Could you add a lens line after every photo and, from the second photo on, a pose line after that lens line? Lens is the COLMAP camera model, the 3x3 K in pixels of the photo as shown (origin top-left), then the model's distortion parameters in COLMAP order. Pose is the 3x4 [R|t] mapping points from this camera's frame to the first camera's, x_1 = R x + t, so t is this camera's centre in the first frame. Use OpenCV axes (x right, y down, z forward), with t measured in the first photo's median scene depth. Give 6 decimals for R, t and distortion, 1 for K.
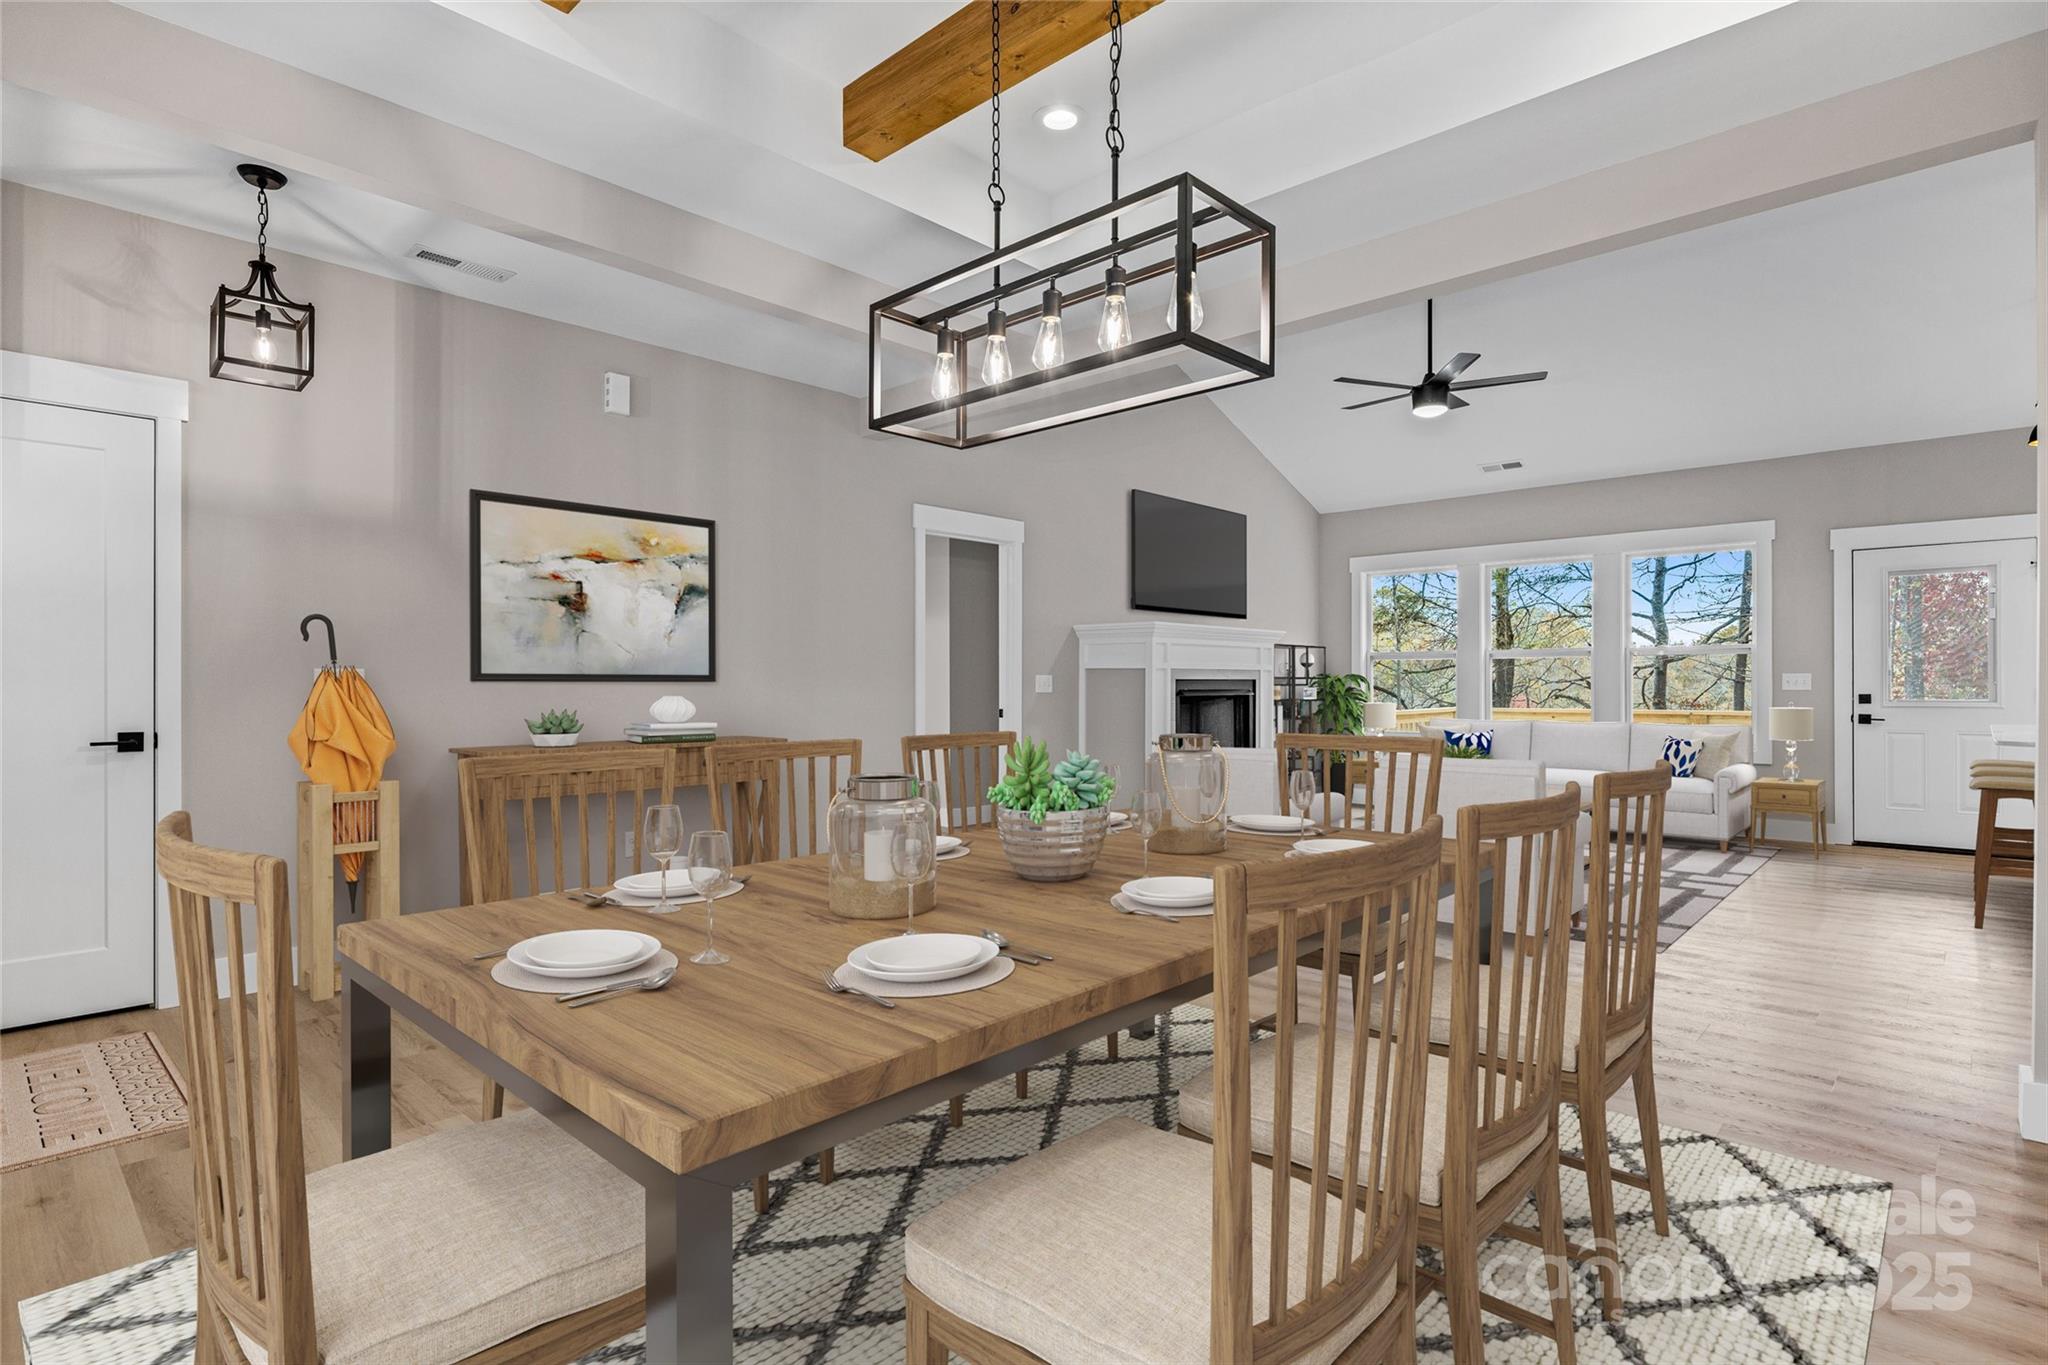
lens RADIAL K [[1023.9, 0, 1025.7], [0, 1023.9, 699.5], [0, 0, 1]] dist [0.001170, 0.000072]
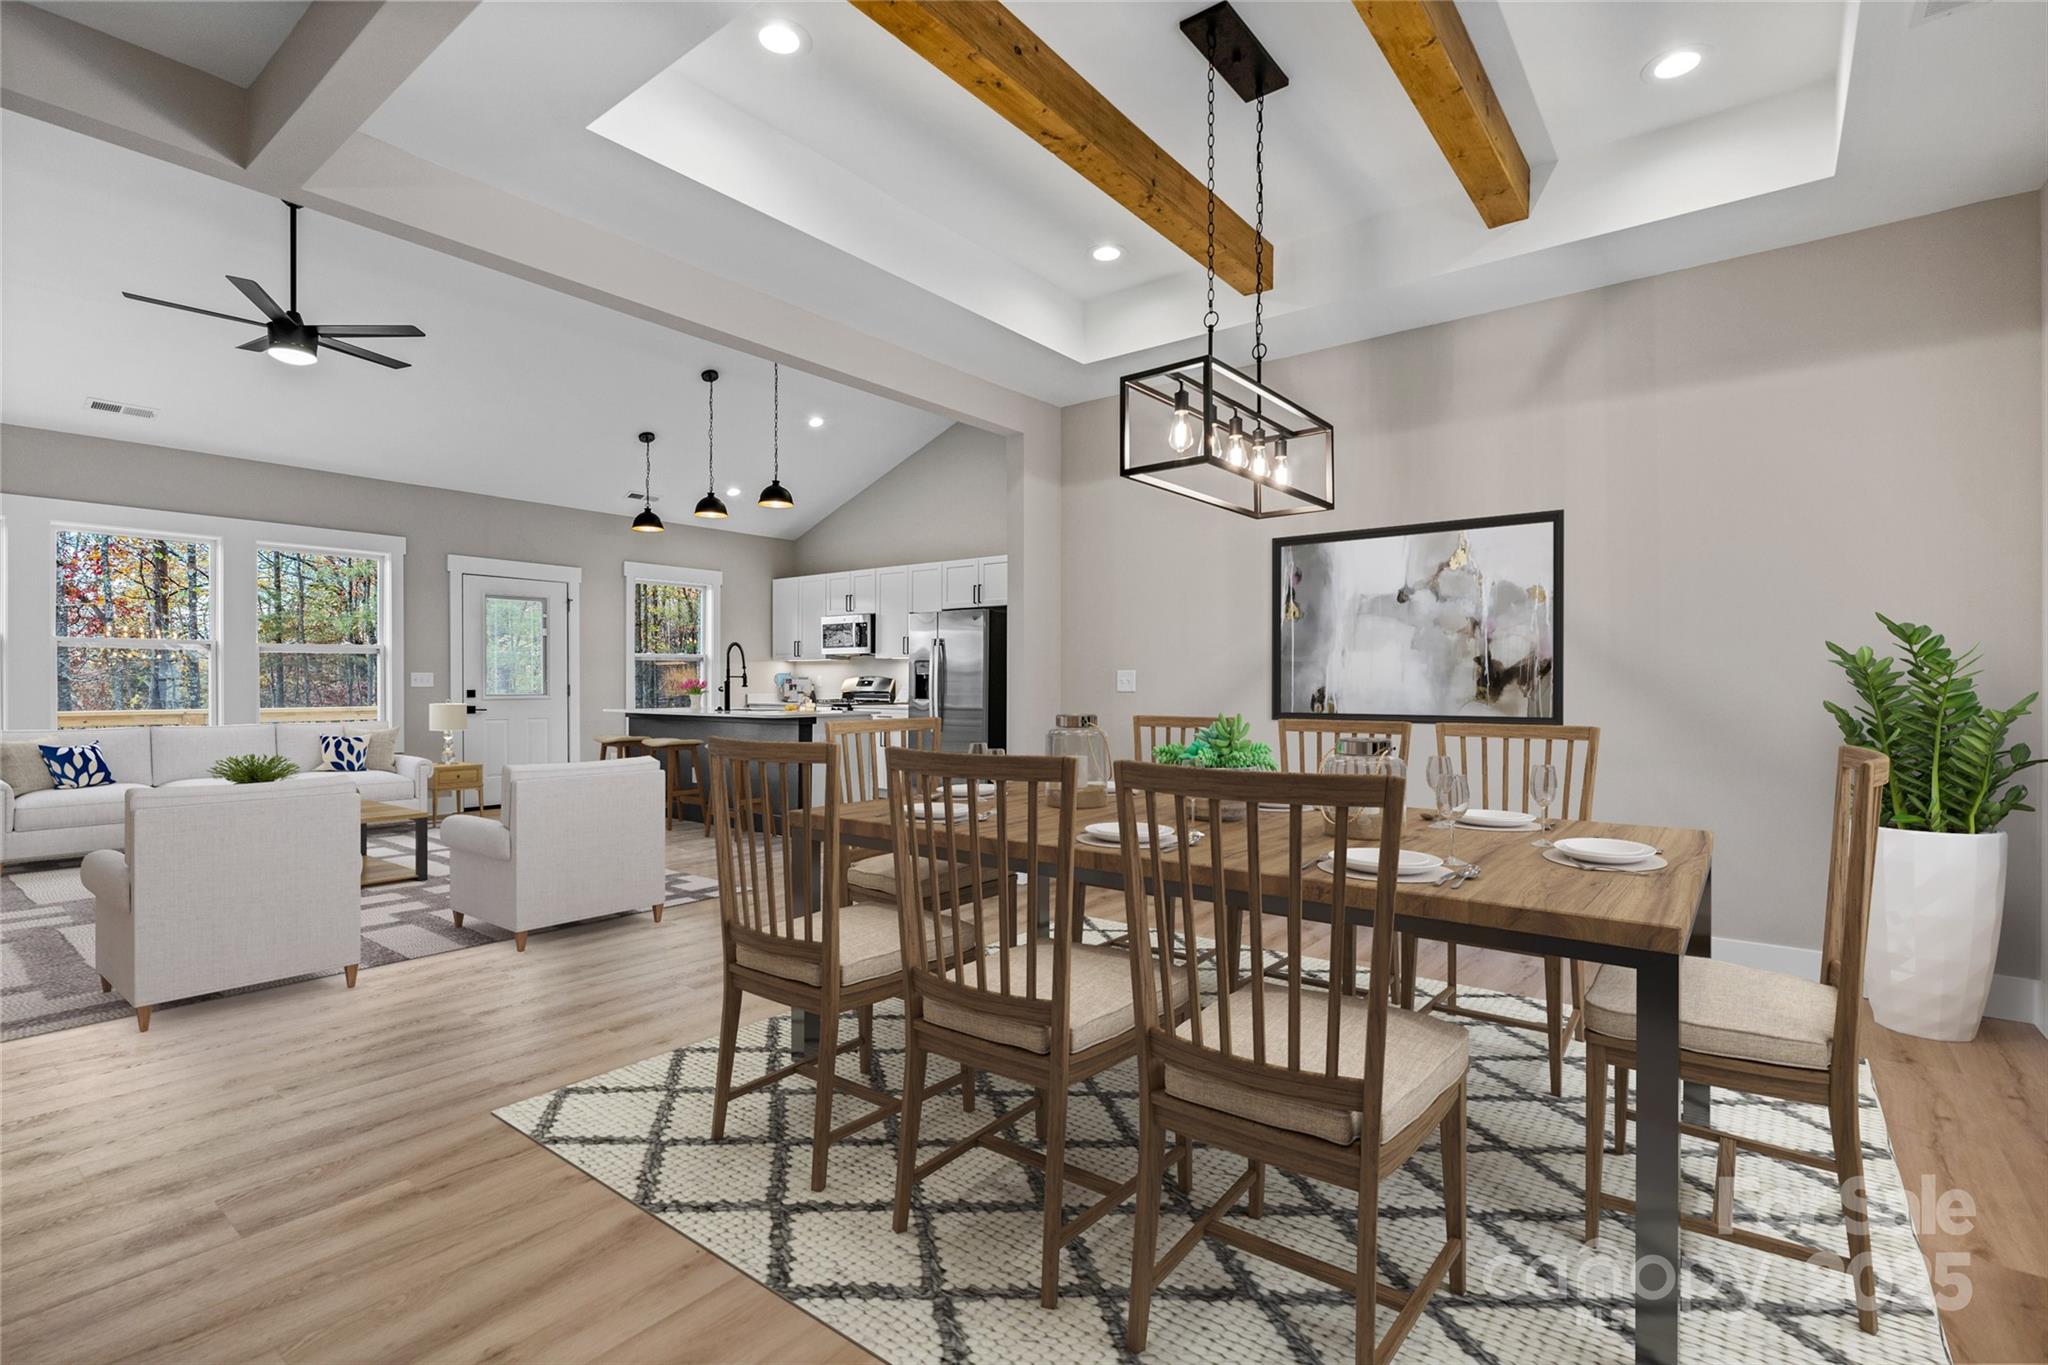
lens RADIAL K [[954.0, 0, 1025.5], [0, 954.0, 681.2], [0, 0, 1]] dist [-0.000584, 0.000051]
pose [[-0.092830, -0.000100, 0.995682, -0.381152], [0.011671, 0.999931, 0.001189, -0.009111], [-0.995614, 0.011731, -0.092822, 0.418903]]
